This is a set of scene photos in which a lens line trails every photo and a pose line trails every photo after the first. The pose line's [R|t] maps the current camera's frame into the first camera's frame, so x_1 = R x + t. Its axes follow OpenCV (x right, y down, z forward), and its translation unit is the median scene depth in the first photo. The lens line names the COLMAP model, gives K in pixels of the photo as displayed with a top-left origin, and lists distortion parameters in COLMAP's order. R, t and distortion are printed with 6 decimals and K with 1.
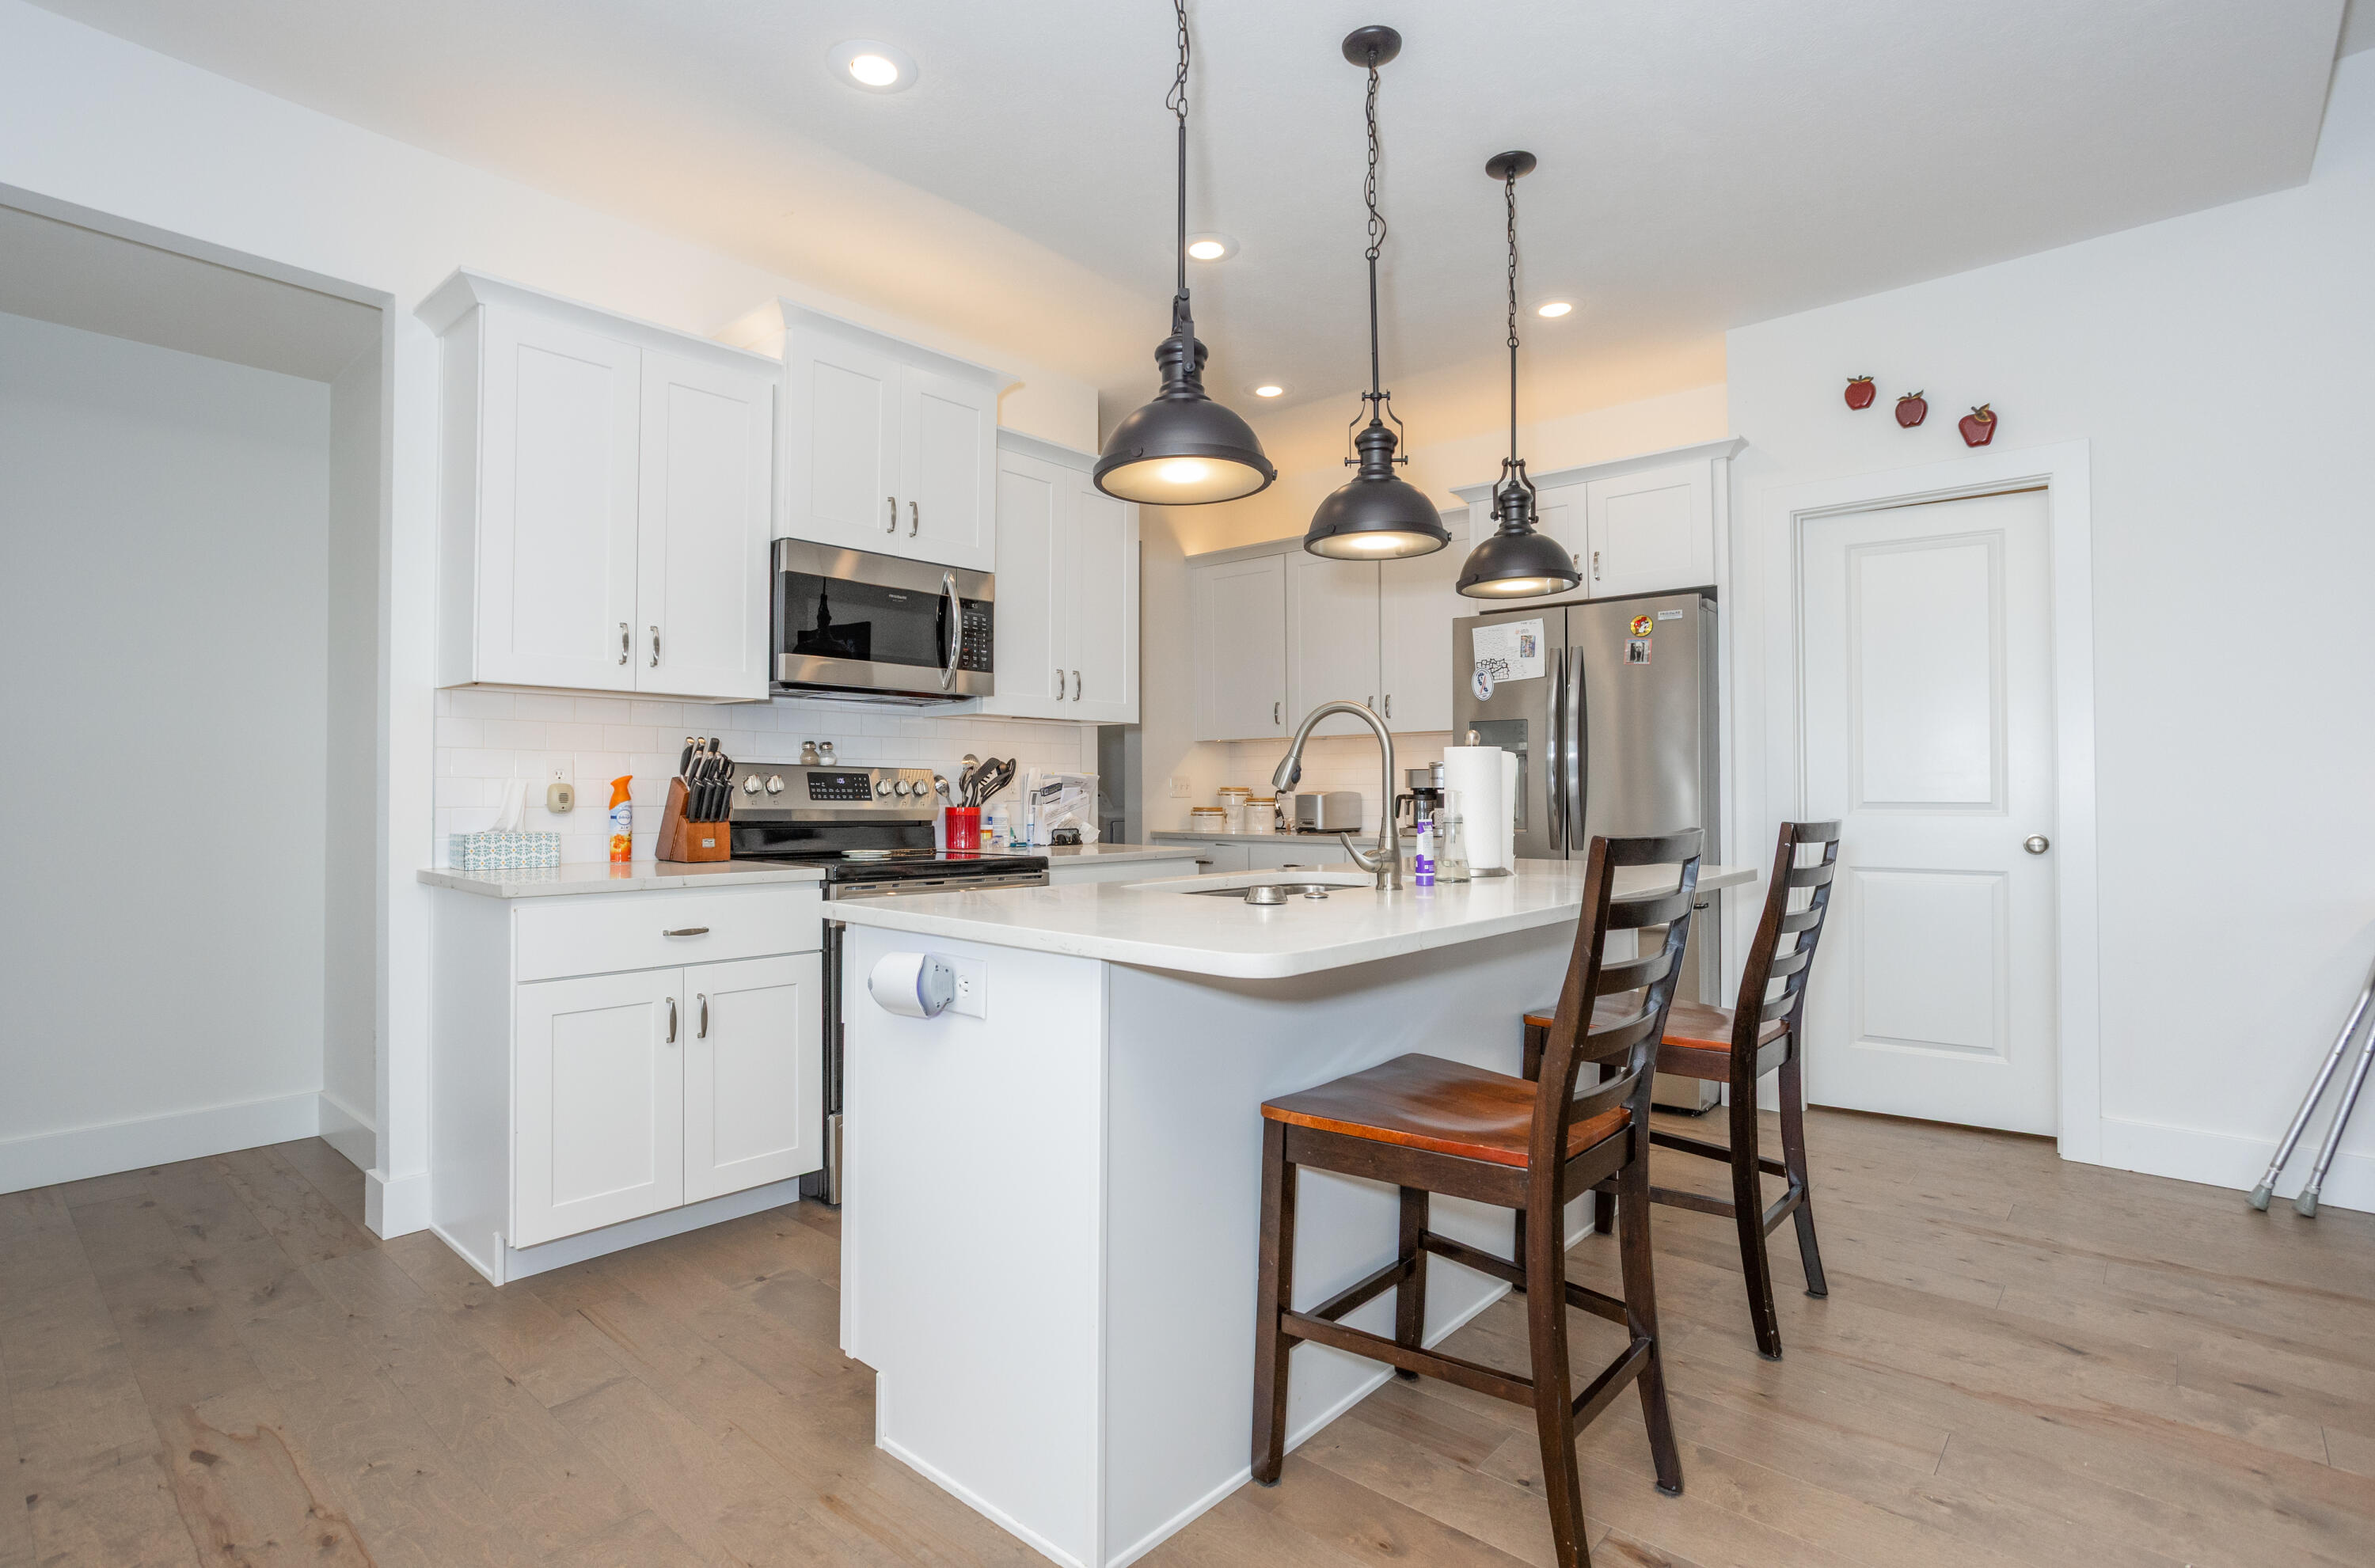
lens RADIAL K [[1150.2, 0, 1157.3], [0, 1150.2, 779.2], [0, 0, 1]] dist [-0.044331, 0.027094]
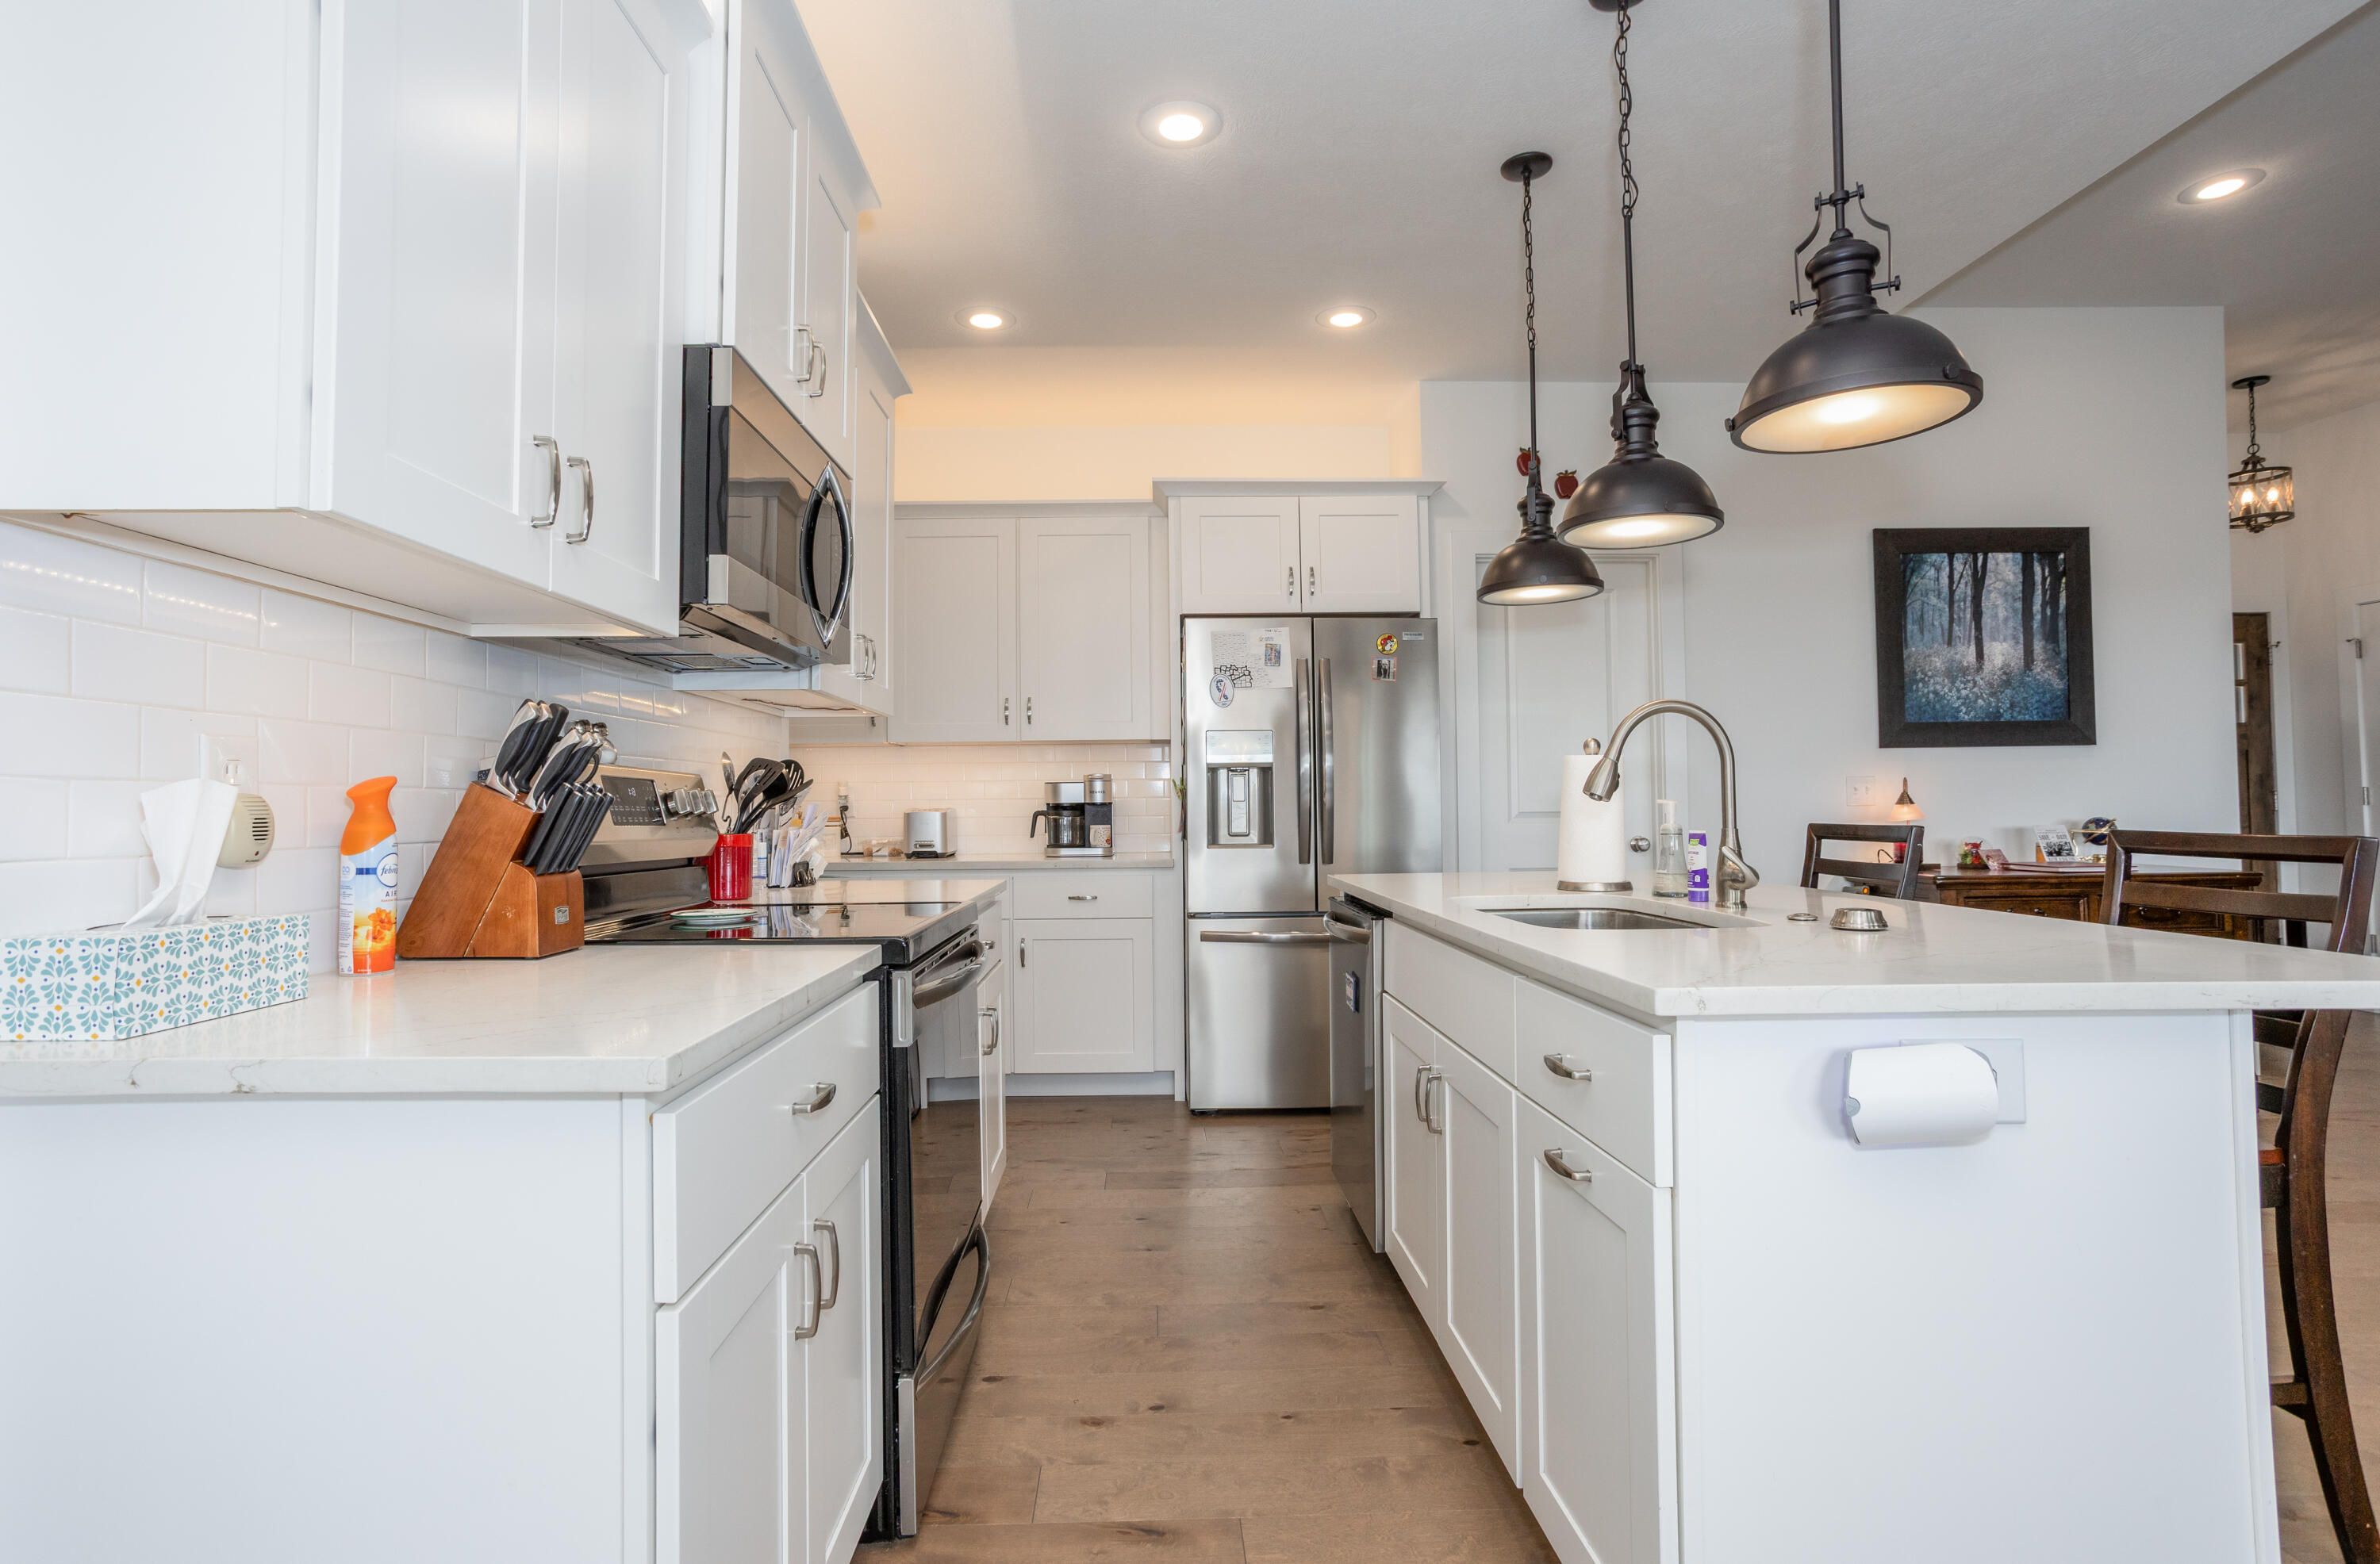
lens RADIAL K [[1168.5, 0, 1162.6], [0, 1168.5, 769.8], [0, 0, 1]] dist [-0.053692, 0.038109]
pose [[0.729192, 0.014665, 0.684152, -0.488460], [0.001613, 0.999731, -0.023150, 0.004147], [-0.684308, 0.017984, 0.728972, 0.405724]]
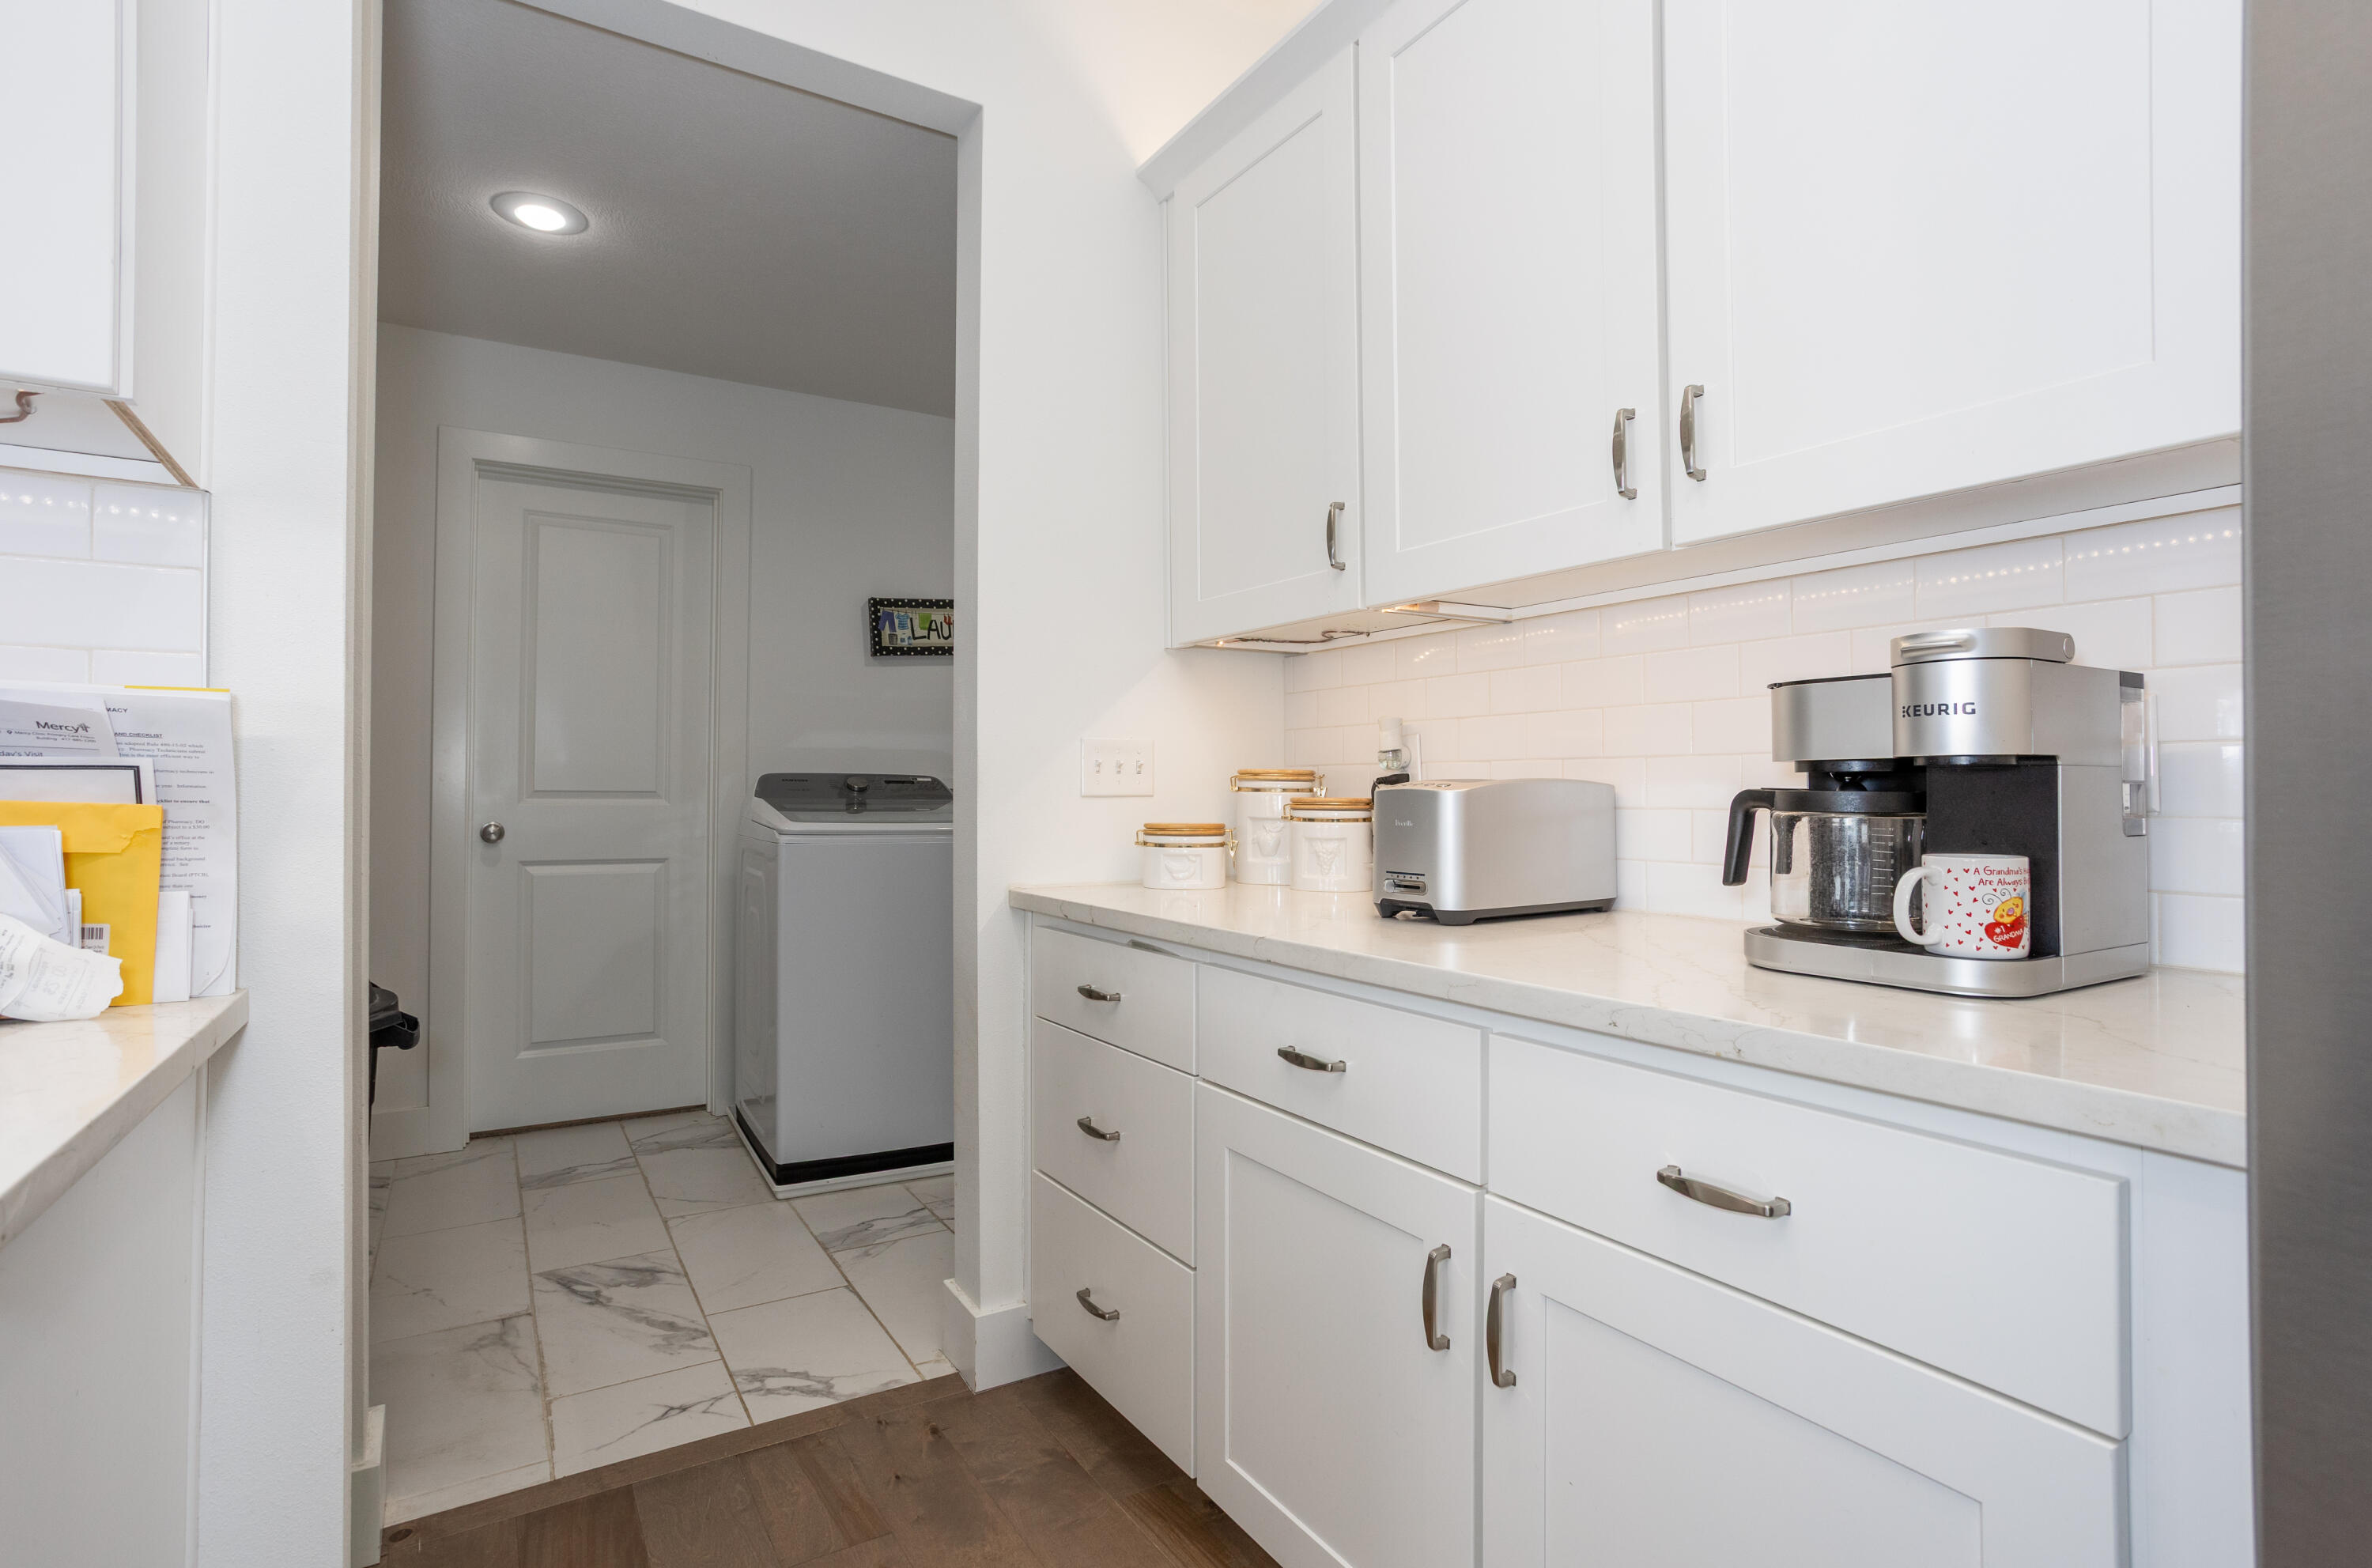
lens RADIAL K [[1164.8, 0, 1158.6], [0, 1164.8, 771.9], [0, 0, 1]] dist [-0.053692, 0.038109]
pose [[0.955983, -0.004398, -0.293388, 0.238998], [0.004031, 0.999990, -0.001856, 0.014124], [0.293393, 0.000591, 0.955992, 1.068527]]
